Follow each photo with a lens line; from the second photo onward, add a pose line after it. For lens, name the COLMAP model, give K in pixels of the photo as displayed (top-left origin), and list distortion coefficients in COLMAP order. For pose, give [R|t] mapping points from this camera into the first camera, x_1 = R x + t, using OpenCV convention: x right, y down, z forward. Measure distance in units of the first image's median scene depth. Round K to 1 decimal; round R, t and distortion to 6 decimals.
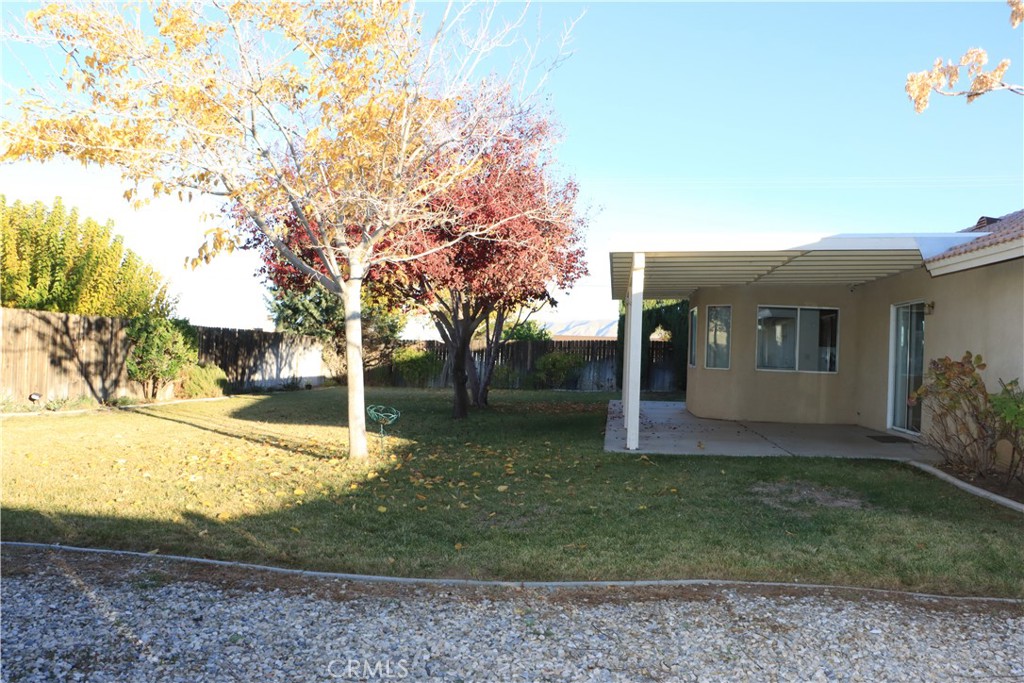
lens RADIAL K [[835.0, 0, 512.0], [0, 835.0, 341.5], [0, 0, 1]] dist [-0.182821, 0.149500]
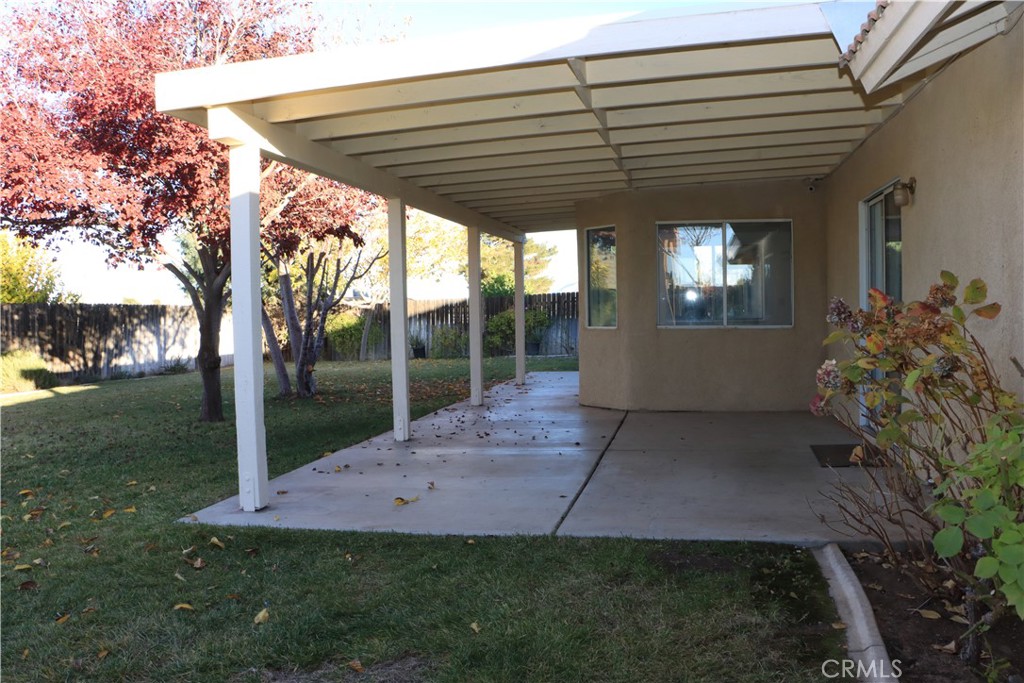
lens RADIAL K [[835.0, 0, 512.0], [0, 835.0, 341.5], [0, 0, 1]] dist [-0.182821, 0.149500]
pose [[0.994550, -0.047635, -0.092745, 0.156003], [0.052133, 0.997548, 0.046691, 0.006500], [0.090293, -0.051272, 0.994595, 0.236569]]
